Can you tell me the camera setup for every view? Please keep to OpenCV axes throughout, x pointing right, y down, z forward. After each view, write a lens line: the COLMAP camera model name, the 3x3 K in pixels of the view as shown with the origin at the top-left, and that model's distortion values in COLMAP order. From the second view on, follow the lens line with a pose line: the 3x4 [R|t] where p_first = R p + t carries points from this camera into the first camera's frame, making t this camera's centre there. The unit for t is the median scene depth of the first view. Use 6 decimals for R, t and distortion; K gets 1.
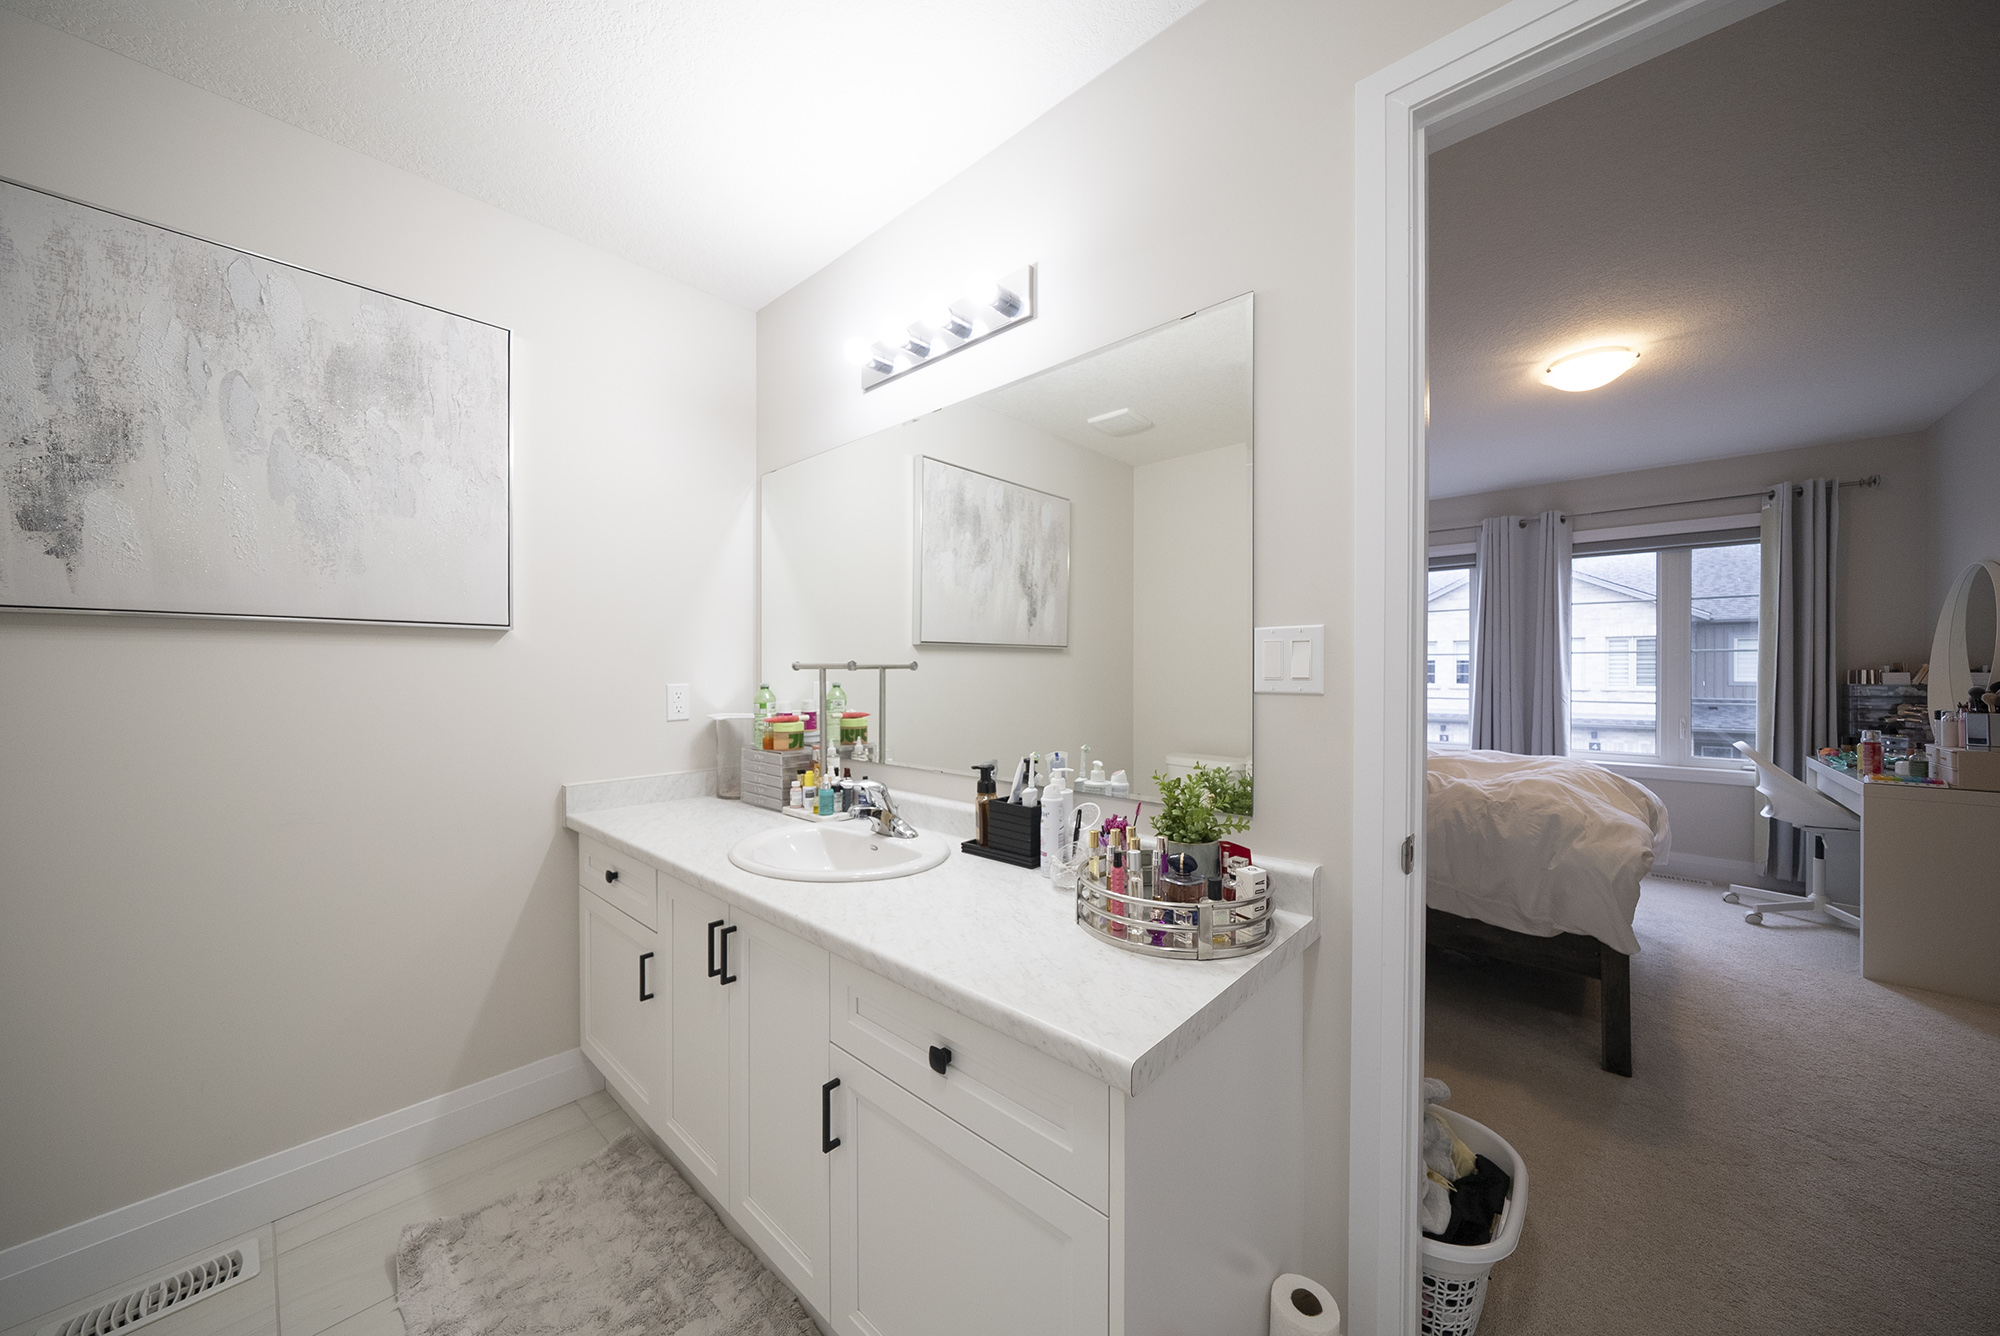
lens RADIAL K [[689.4, 0, 998.6], [0, 689.4, 668.4], [0, 0, 1]] dist [-0.000930, -0.000014]
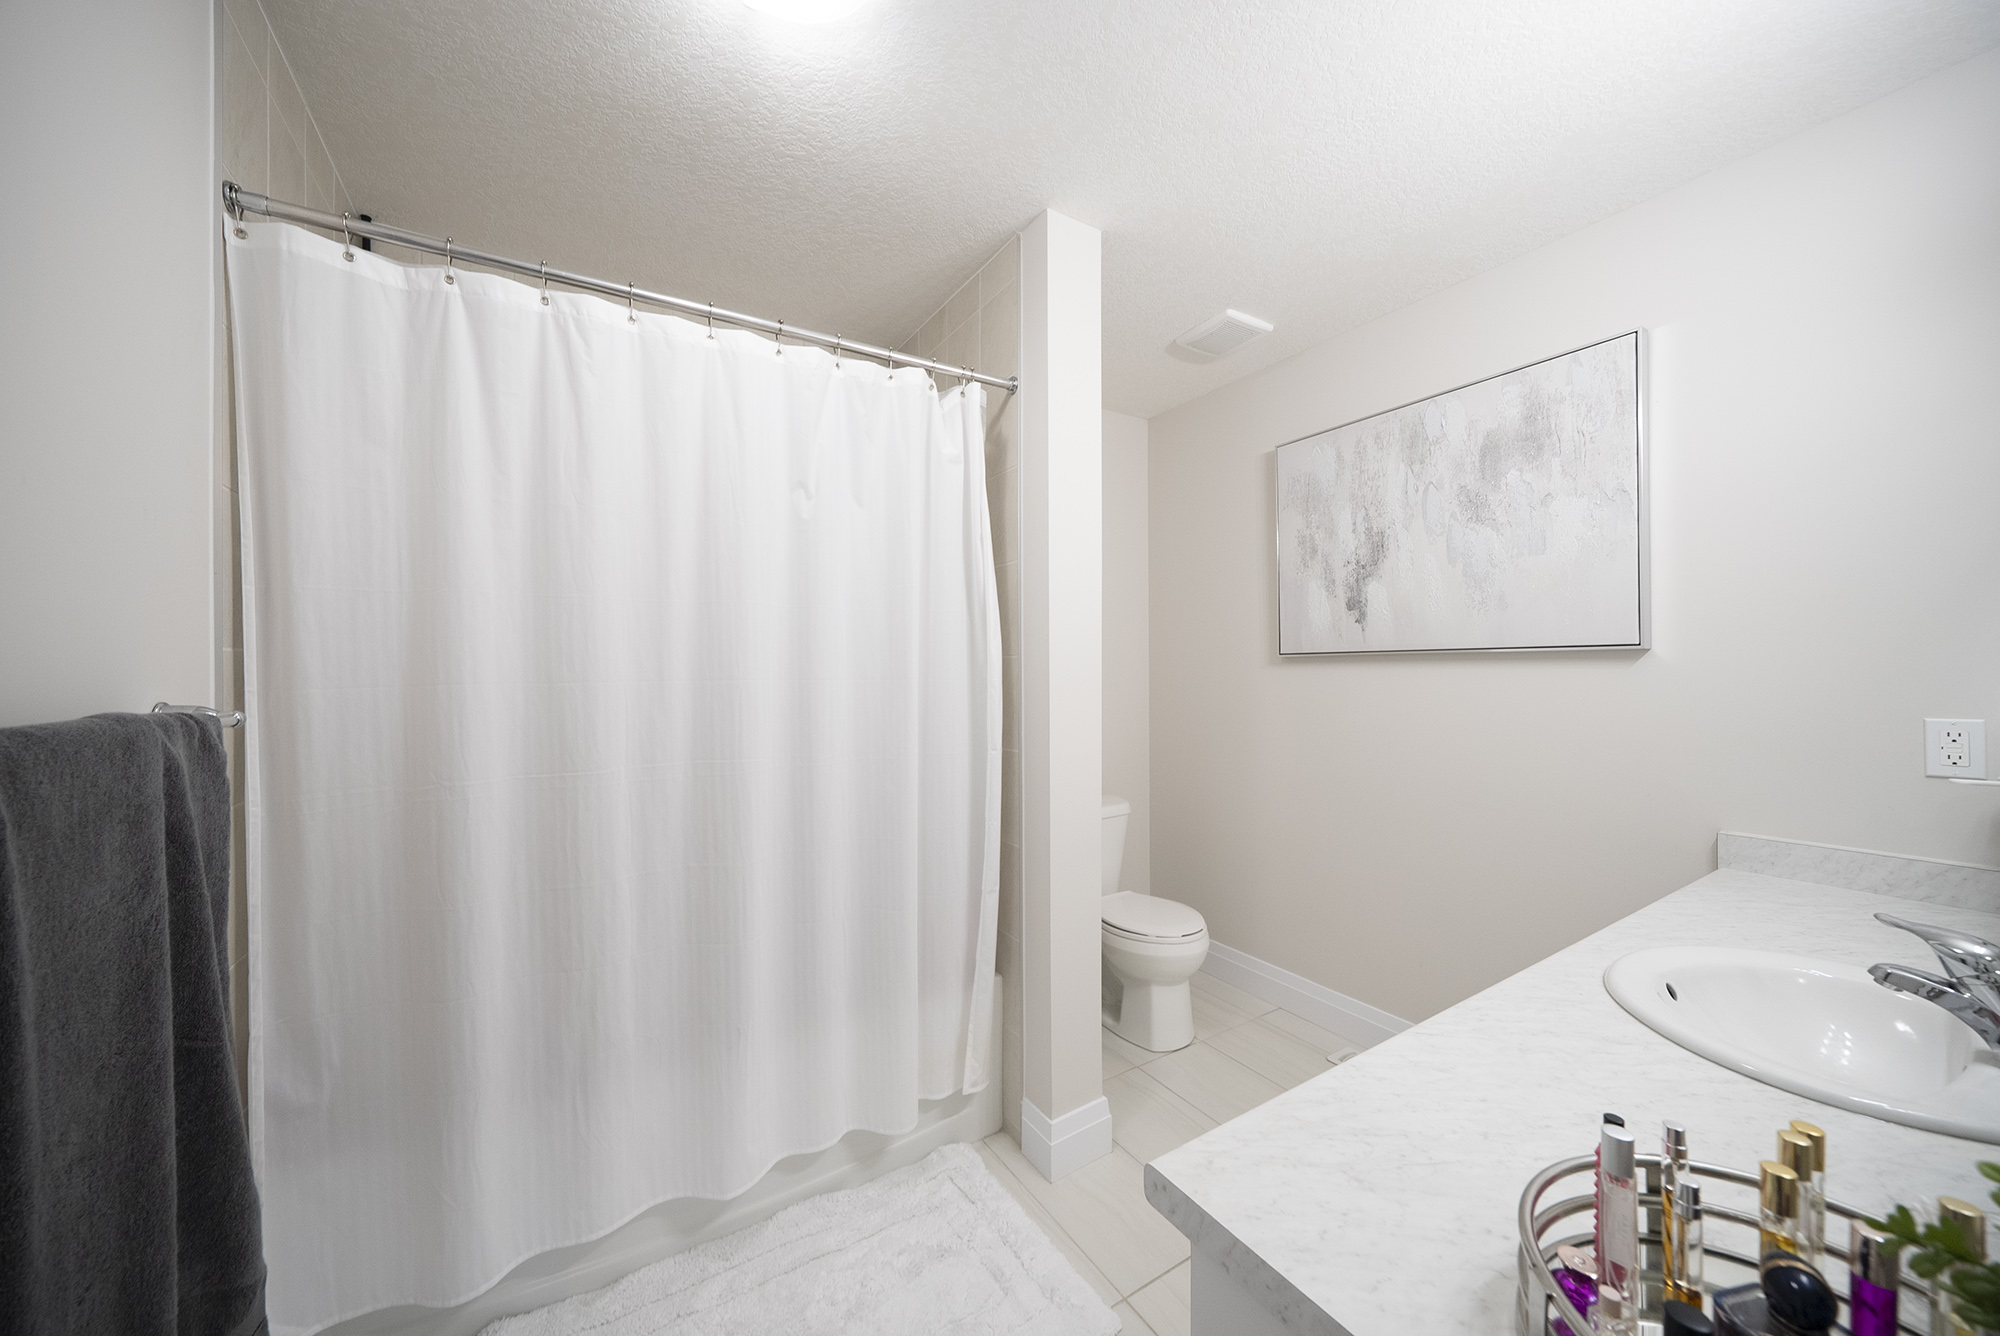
lens RADIAL K [[689.4, 0, 996.9], [0, 689.4, 673.8], [0, 0, 1]] dist [-0.000930, -0.000014]
pose [[-0.266074, 0.004104, -0.963944, 0.546704], [0.004649, 0.999985, 0.002974, -0.037033], [0.963941, -0.003690, -0.266089, 0.514780]]
